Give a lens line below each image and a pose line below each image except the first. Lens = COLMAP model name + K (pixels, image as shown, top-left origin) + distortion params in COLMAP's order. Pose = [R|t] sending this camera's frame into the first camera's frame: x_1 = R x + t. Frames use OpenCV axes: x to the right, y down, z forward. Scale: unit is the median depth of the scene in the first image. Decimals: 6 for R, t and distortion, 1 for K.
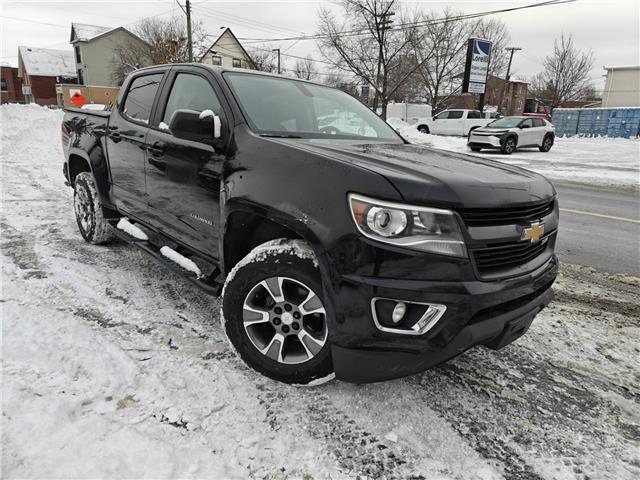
lens RADIAL K [[433.8, 0, 315.0], [0, 433.8, 242.1], [0, 0, 1]] dist [0.031301, -0.025501]
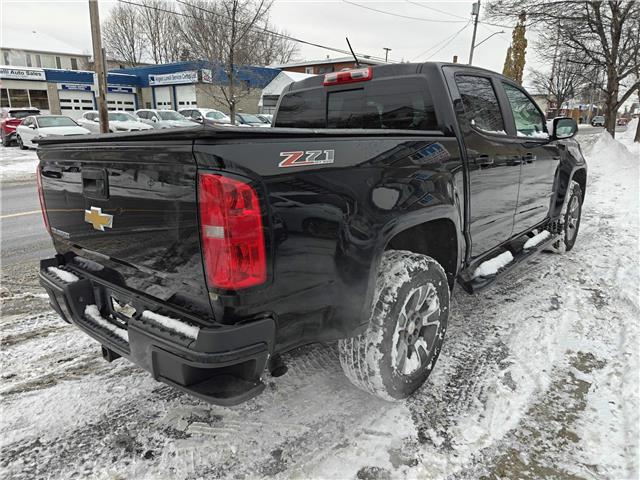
lens RADIAL K [[433.8, 0, 322.4], [0, 433.8, 238.4], [0, 0, 1]] dist [0.031301, -0.025501]
pose [[-0.124645, -0.299585, 0.945892, -1.291256], [0.270152, 0.907063, 0.322886, -0.484796], [-0.954716, 0.295780, -0.032127, 1.482882]]
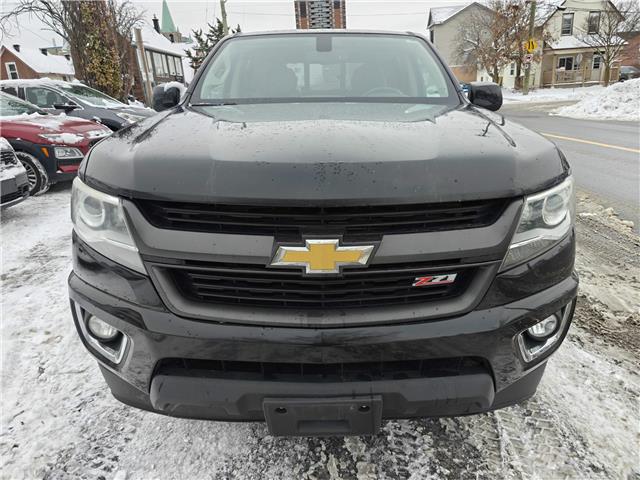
lens RADIAL K [[433.8, 0, 322.0], [0, 433.8, 240.4], [0, 0, 1]] dist [0.031301, -0.025501]
pose [[0.736127, 0.142575, -0.661656, 0.534447], [-0.111144, 0.989755, 0.089622, -0.056638], [0.667656, 0.007566, 0.744432, 0.373015]]
